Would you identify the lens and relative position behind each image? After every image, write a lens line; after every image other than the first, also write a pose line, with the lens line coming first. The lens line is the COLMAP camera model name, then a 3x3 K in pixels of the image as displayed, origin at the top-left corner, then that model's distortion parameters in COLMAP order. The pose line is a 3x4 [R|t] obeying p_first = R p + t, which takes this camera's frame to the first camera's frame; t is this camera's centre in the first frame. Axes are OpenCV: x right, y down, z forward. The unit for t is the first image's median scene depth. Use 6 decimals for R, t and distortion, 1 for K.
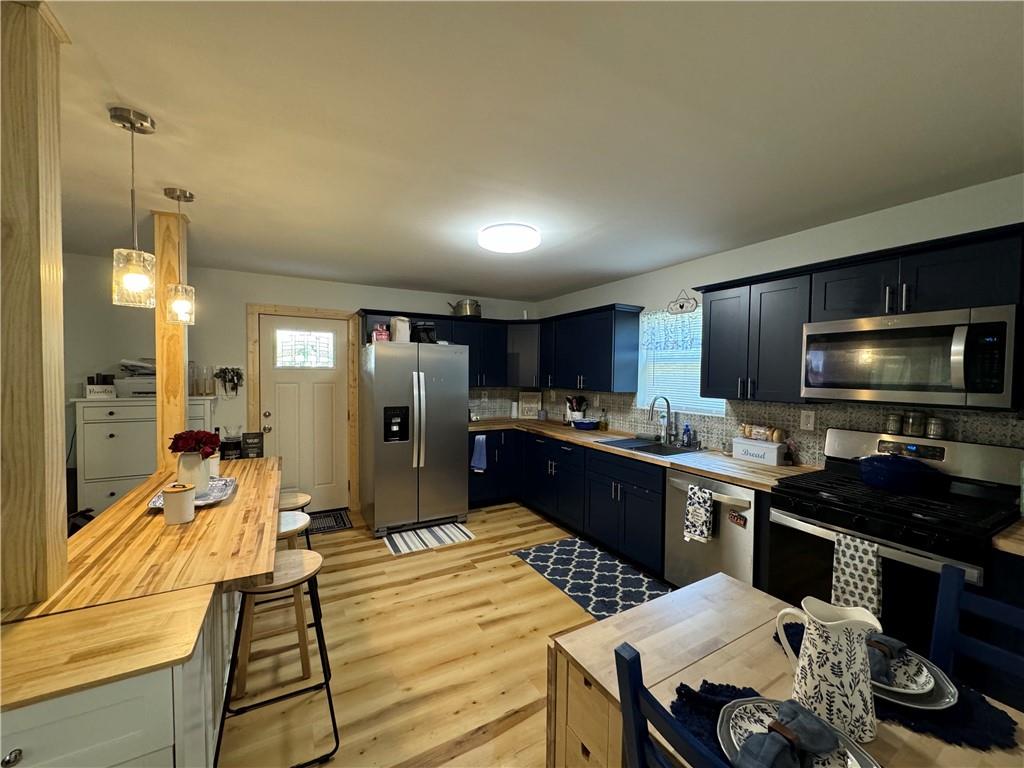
lens RADIAL K [[406.9, 0, 512.6], [0, 406.9, 384.6], [0, 0, 1]] dist [-0.001223, 0.000197]
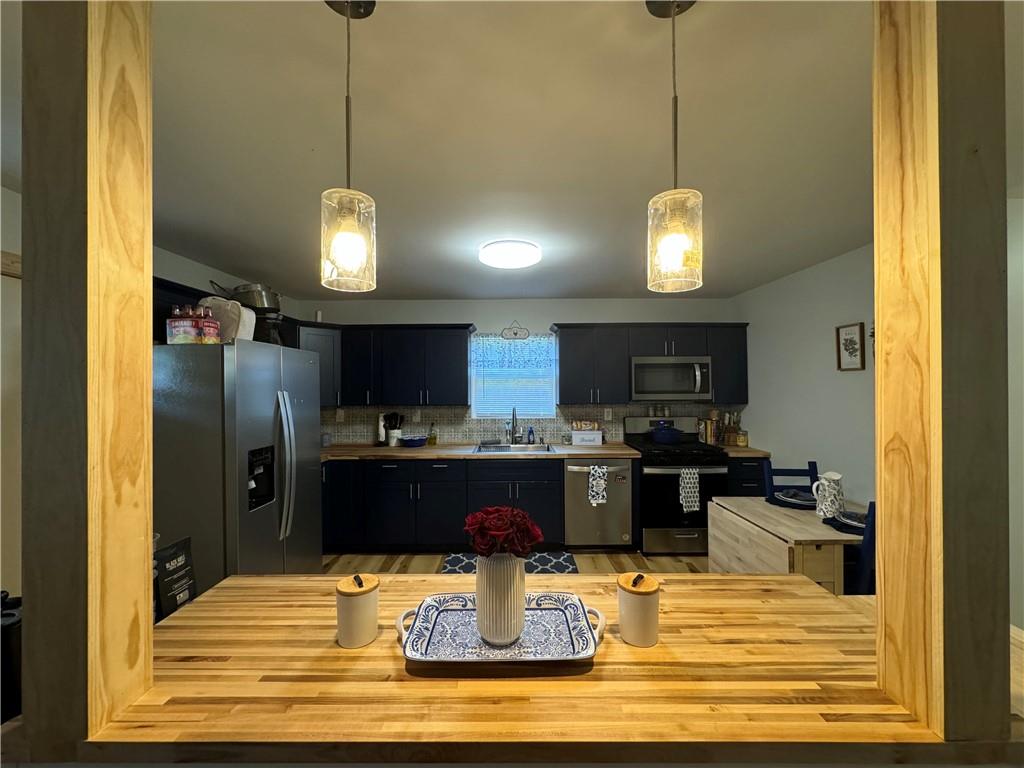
lens RADIAL K [[406.9, 0, 512.6], [0, 406.9, 384.6], [0, 0, 1]] dist [-0.001223, 0.000197]
pose [[0.487310, -0.008979, 0.873183, -0.912520], [0.036480, 0.999284, -0.010082, -0.030316], [-0.872467, 0.036767, 0.487288, 0.536992]]
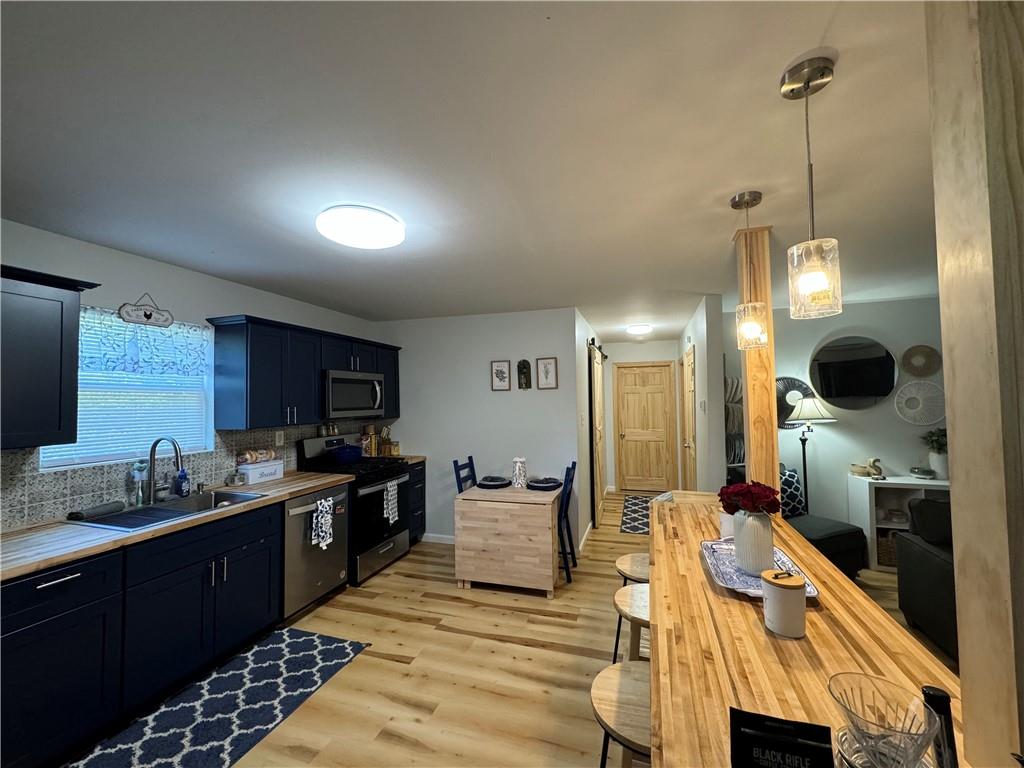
lens RADIAL K [[406.9, 0, 512.6], [0, 406.9, 384.6], [0, 0, 1]] dist [-0.001223, 0.000197]
pose [[-0.679693, 0.024780, 0.733078, -0.769809], [0.028120, 0.999575, -0.007716, -0.055809], [-0.732957, 0.015370, -0.680101, 1.358662]]
